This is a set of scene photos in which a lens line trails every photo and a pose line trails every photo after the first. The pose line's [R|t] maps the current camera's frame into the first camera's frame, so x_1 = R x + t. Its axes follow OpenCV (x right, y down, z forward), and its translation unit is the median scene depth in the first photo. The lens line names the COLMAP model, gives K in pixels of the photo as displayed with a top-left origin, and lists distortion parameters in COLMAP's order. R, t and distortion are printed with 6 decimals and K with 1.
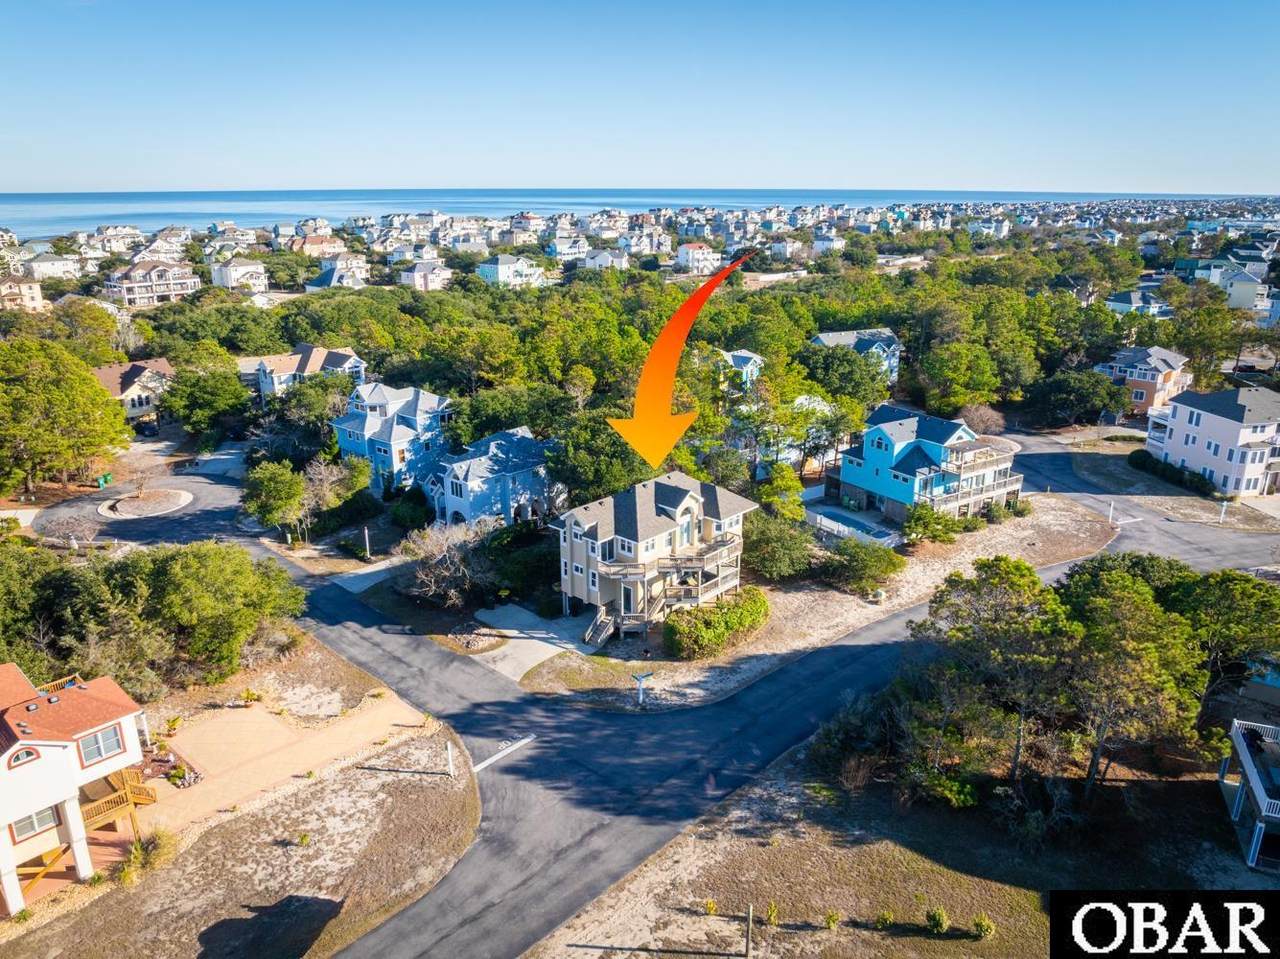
lens RADIAL K [[897.0, 0, 639.2], [0, 897.0, 479.4], [0, 0, 1]] dist [-0.014463, -0.000367]
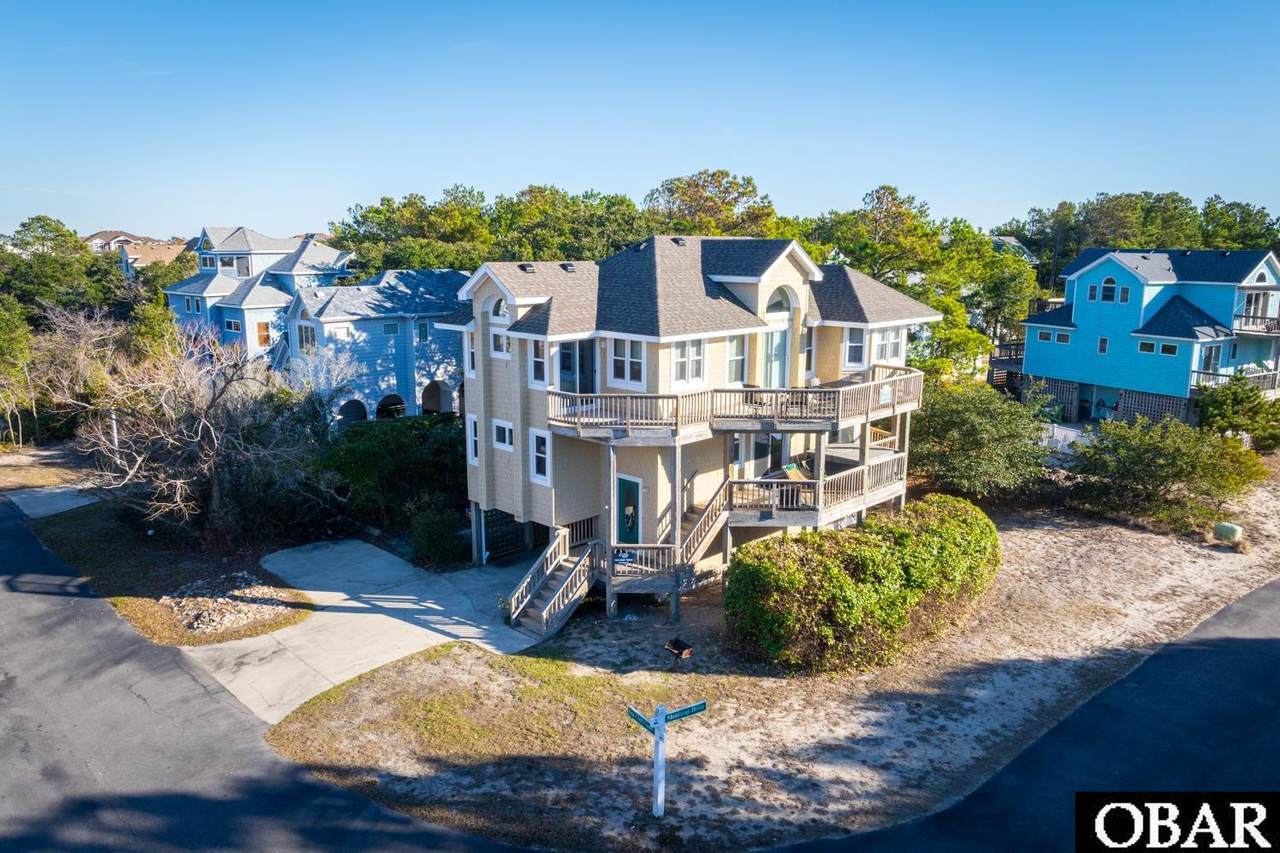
lens RADIAL K [[886.6, 0, 642.1], [0, 886.6, 426.2], [0, 0, 1]] dist [-0.030185, -0.001330]
pose [[0.999569, 0.012226, -0.026696, 0.001928], [-0.015275, 0.992991, -0.117196, 0.142602], [0.025076, 0.117554, 0.992750, 0.628825]]
